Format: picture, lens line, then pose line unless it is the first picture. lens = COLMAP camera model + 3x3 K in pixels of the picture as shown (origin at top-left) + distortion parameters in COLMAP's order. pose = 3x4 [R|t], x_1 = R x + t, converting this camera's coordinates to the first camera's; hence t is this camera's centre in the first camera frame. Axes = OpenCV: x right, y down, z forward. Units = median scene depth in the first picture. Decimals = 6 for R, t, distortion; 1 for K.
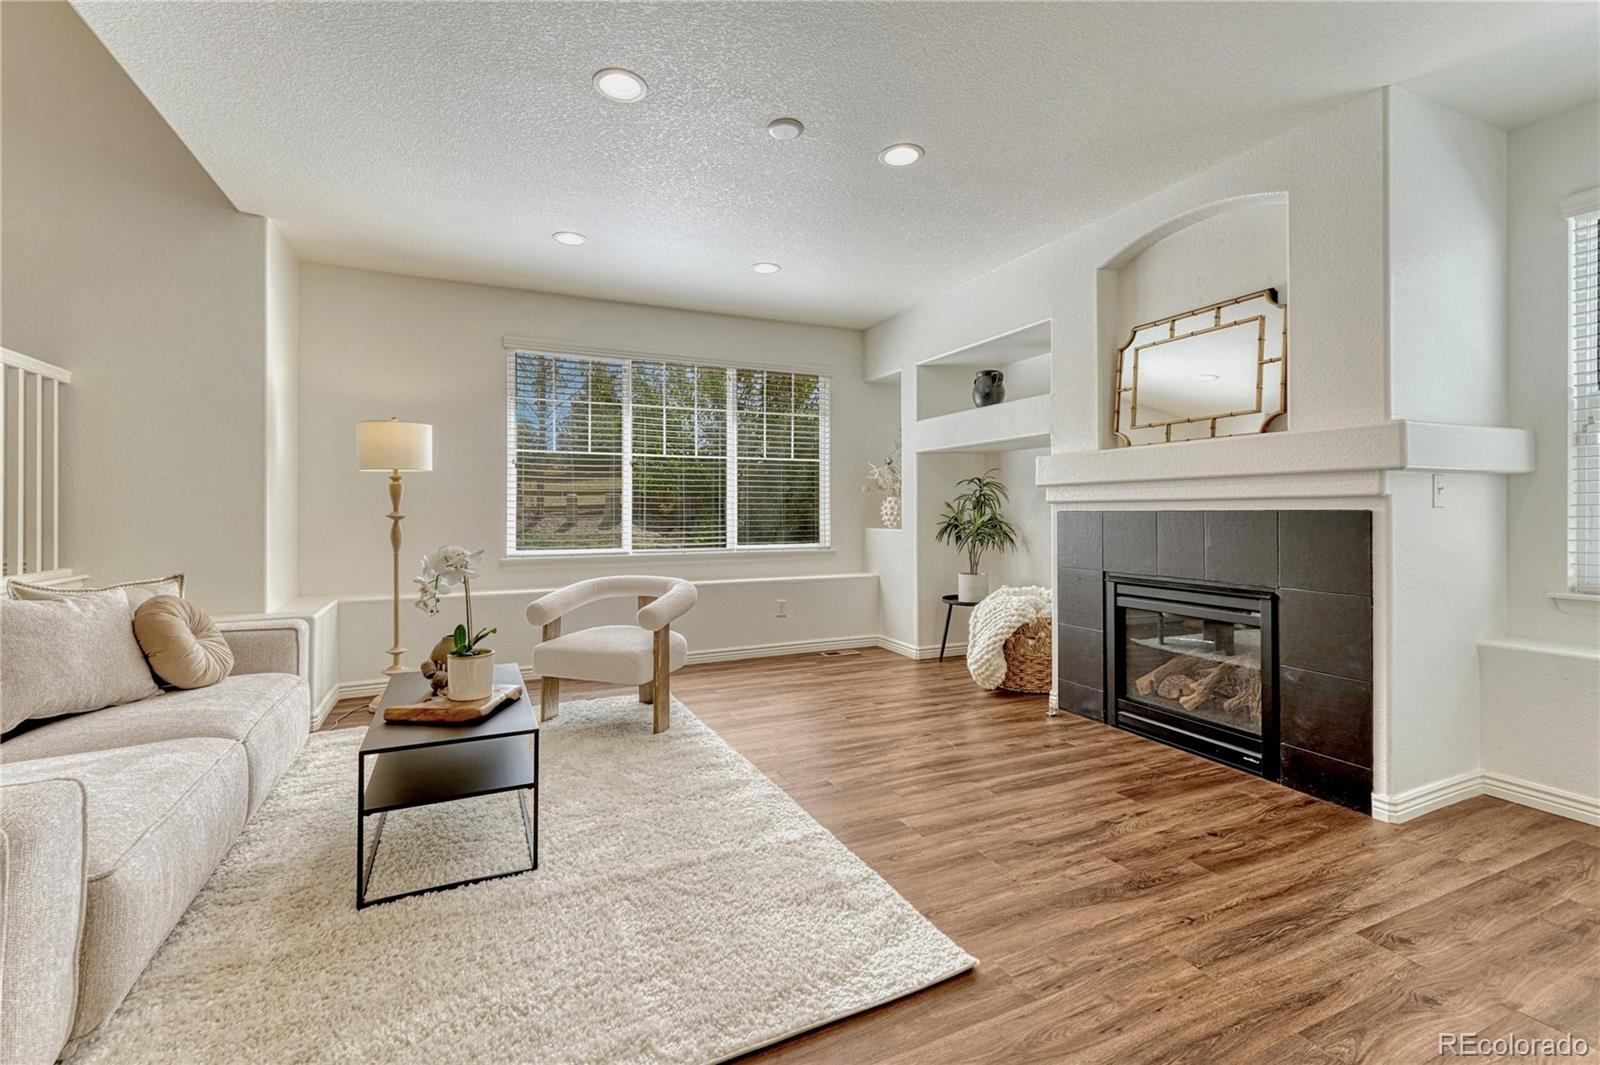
lens RADIAL K [[680.1, 0, 768.2], [0, 680.1, 501.9], [0, 0, 1]] dist [0.016908, 0.000102]
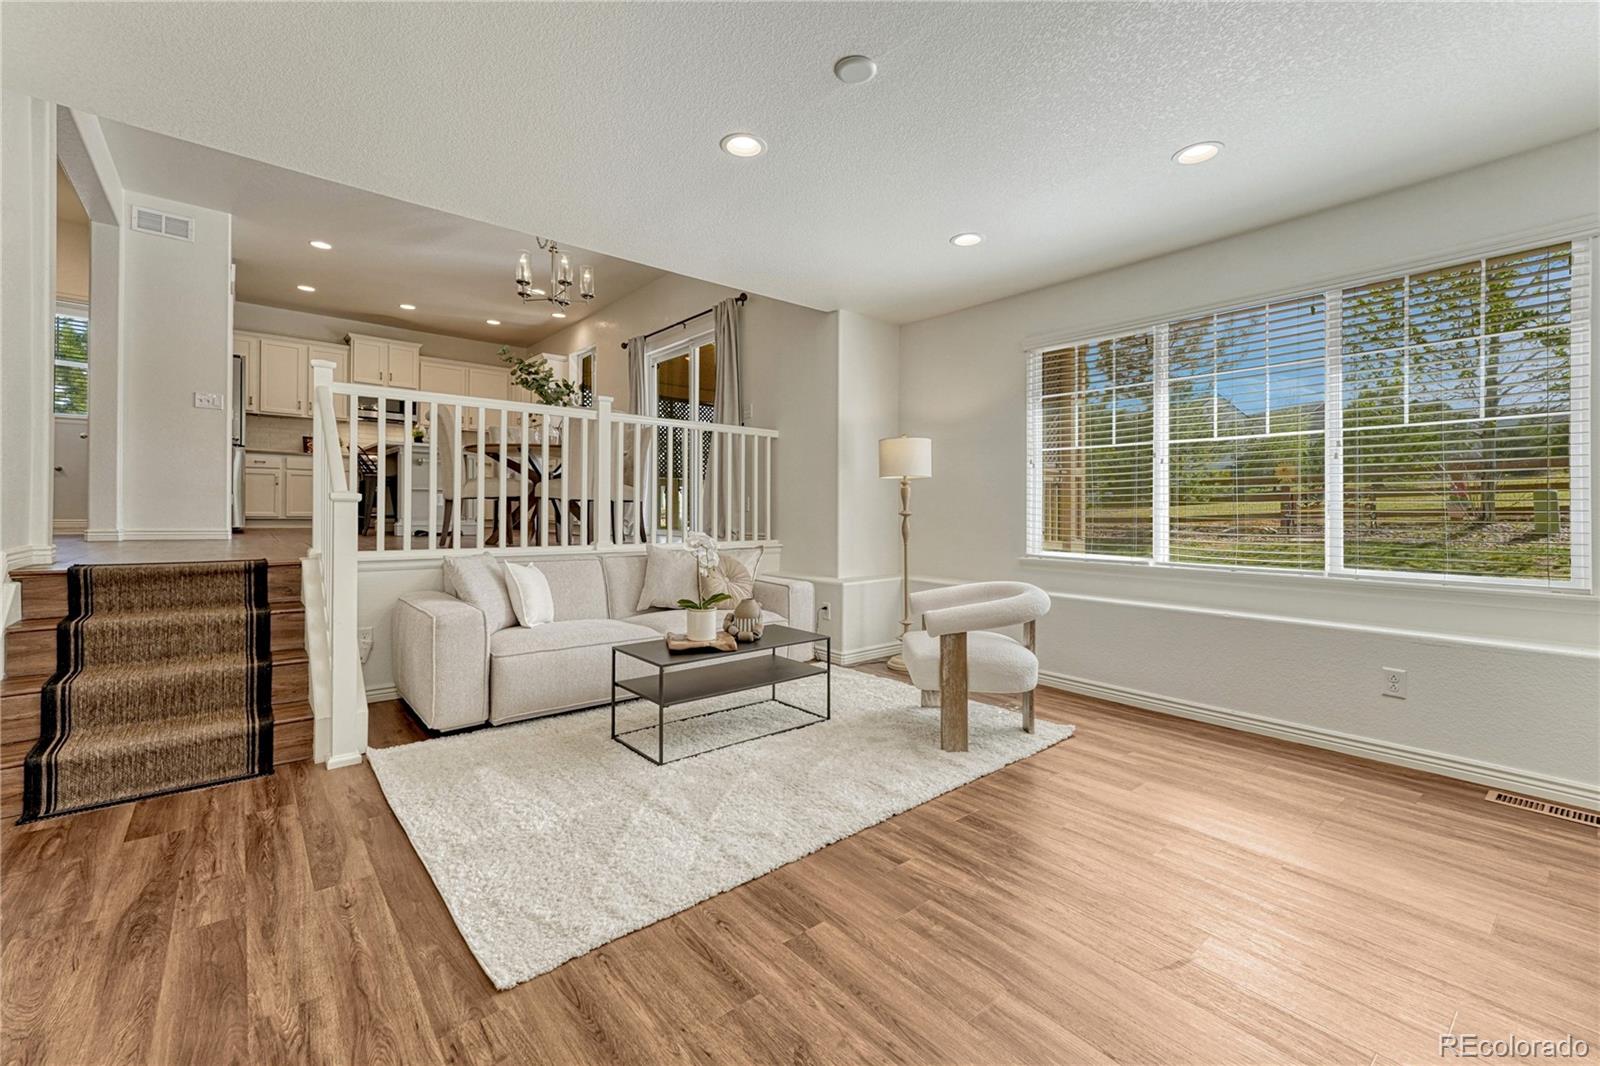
lens RADIAL K [[653.7, 0, 803.1], [0, 653.7, 507.1], [0, 0, 1]] dist [0.015455, 0.000094]
pose [[0.294282, 0.001732, -0.955717, 0.724292], [0.005090, 0.999981, 0.003380, 0.004755], [0.955705, -0.005859, 0.294268, 0.633265]]
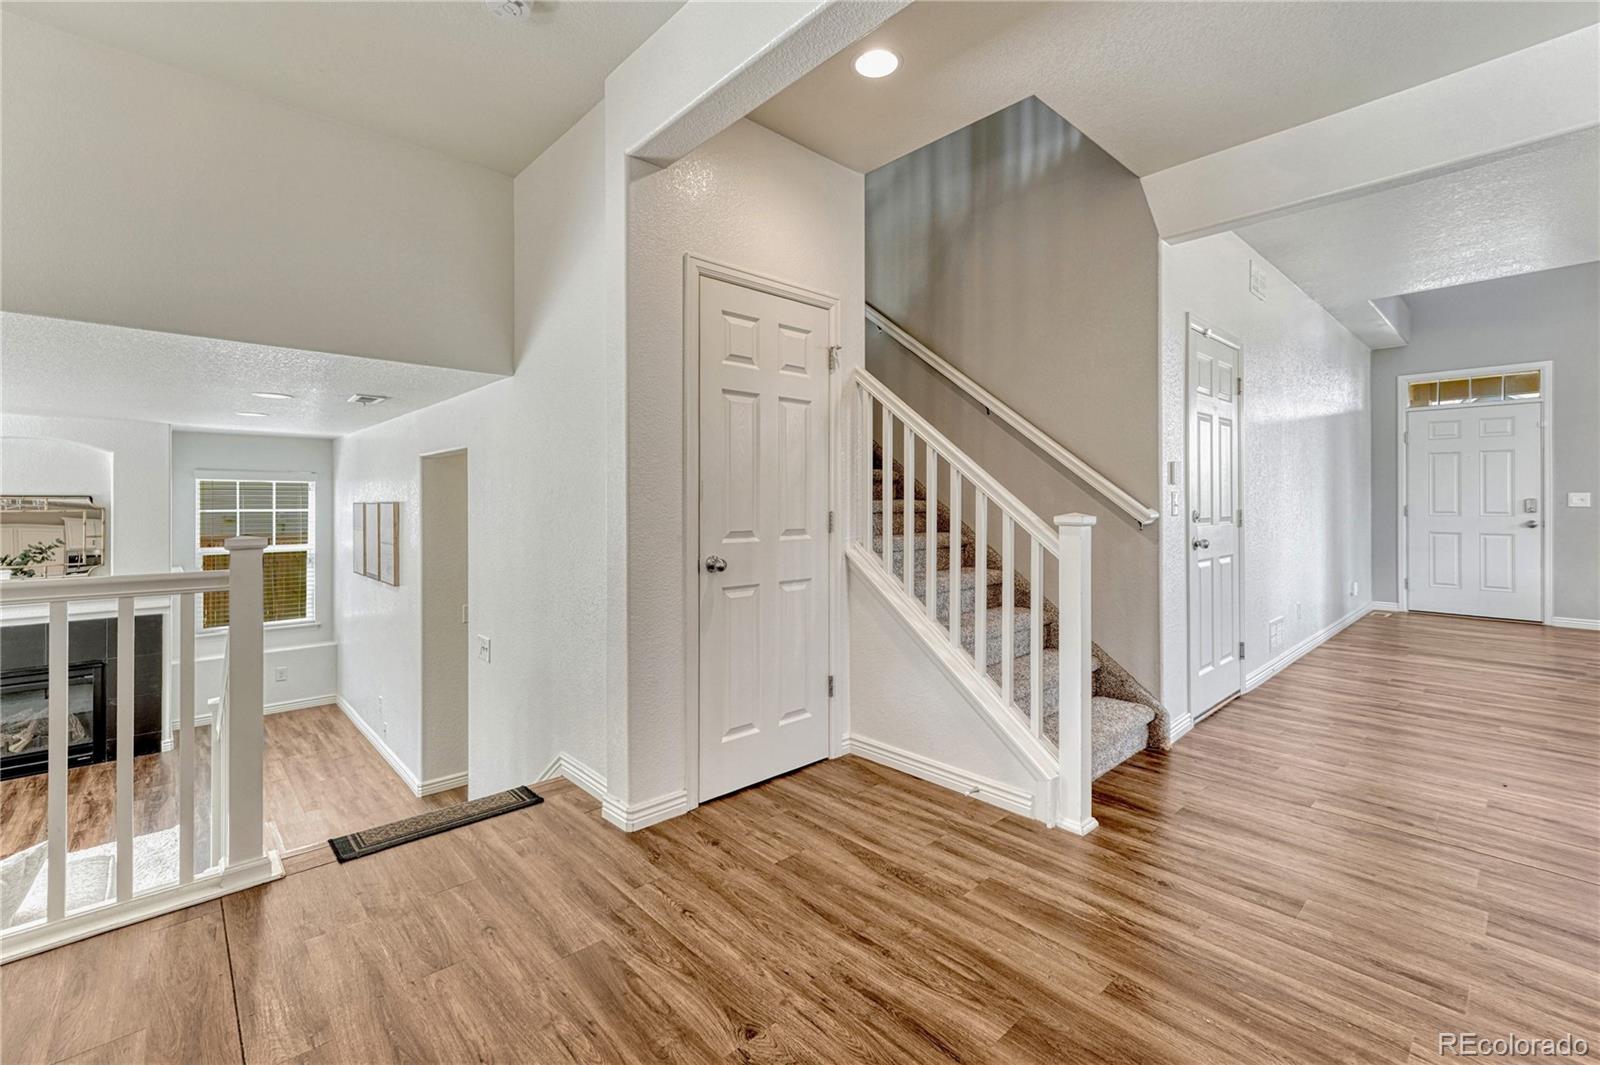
lens RADIAL K [[669.5, 0, 825.6], [0, 669.5, 509.7], [0, 0, 1]] dist [0.000134, 0.000036]
pose [[-0.358408, -0.002811, 0.933561, -1.581823], [-0.008104, 0.999967, -0.000101, -0.284835], [-0.933530, -0.007602, -0.358419, -0.183389]]
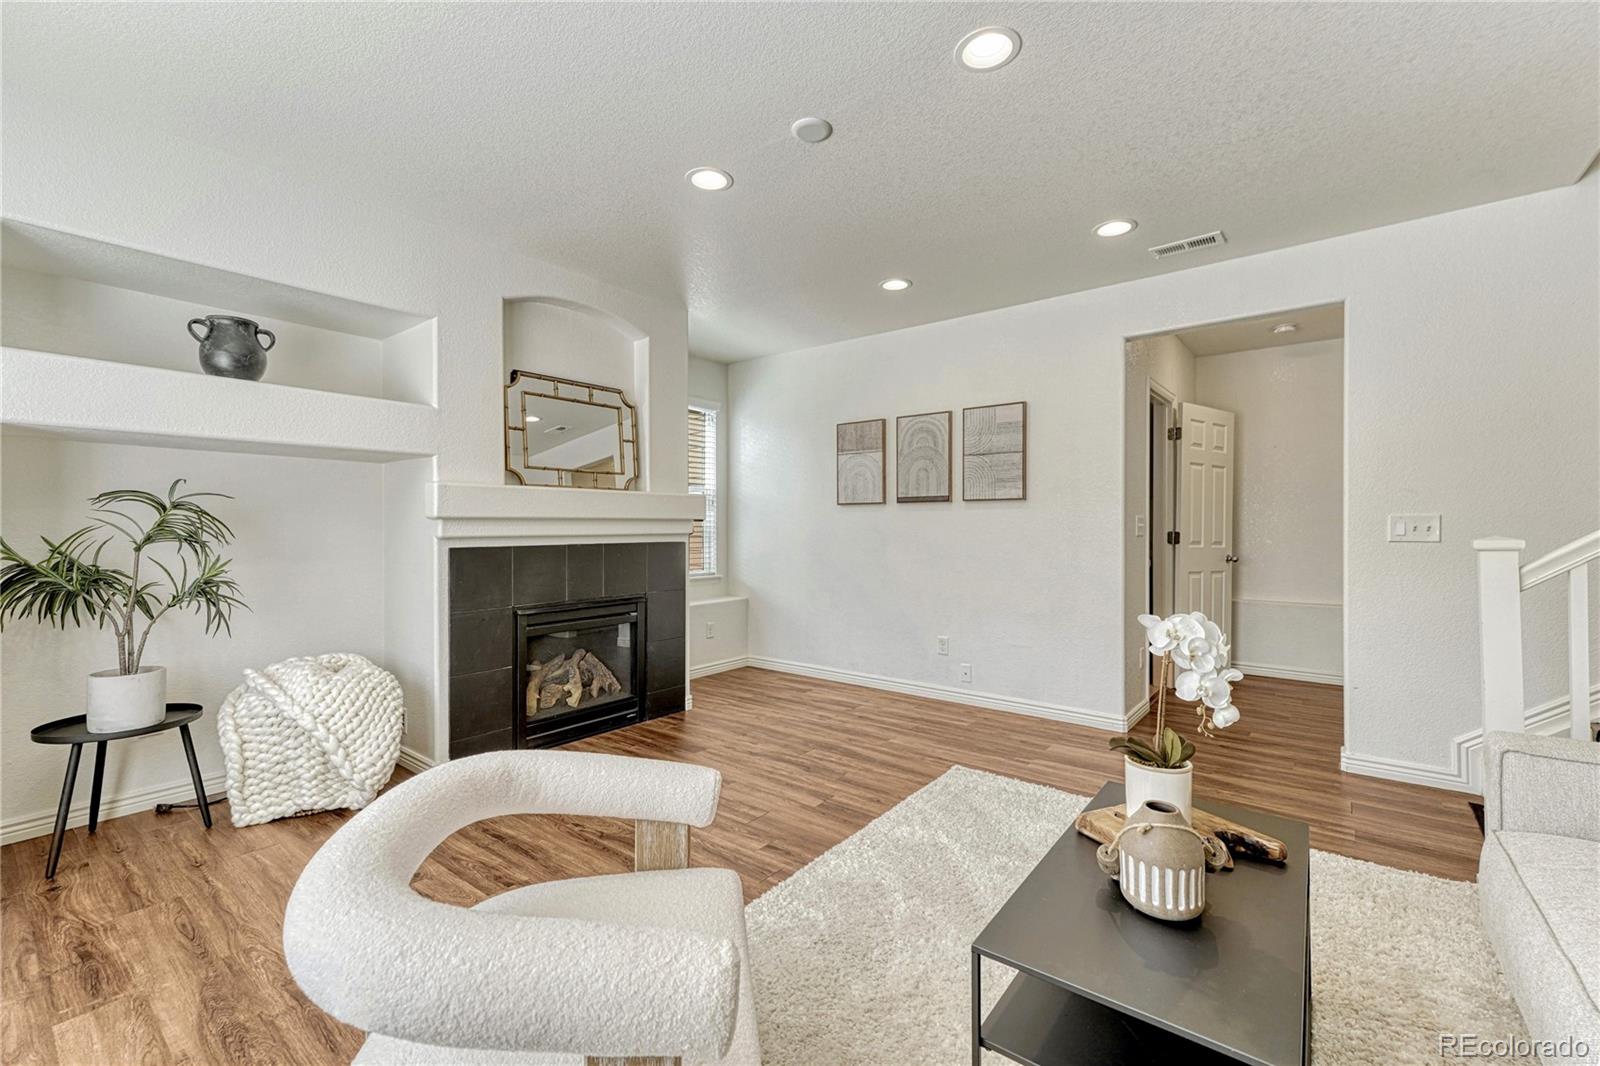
lens RADIAL K [[670.2, 0, 800.0], [0, 670.2, 533.0], [0, 0, 1]] dist [0.000281, 0.000031]
pose [[-0.477530, 0.000823, 0.878615, -0.677676], [-0.005914, 0.999974, -0.004151, -0.004850], [-0.878596, -0.007179, -0.477513, 1.307265]]
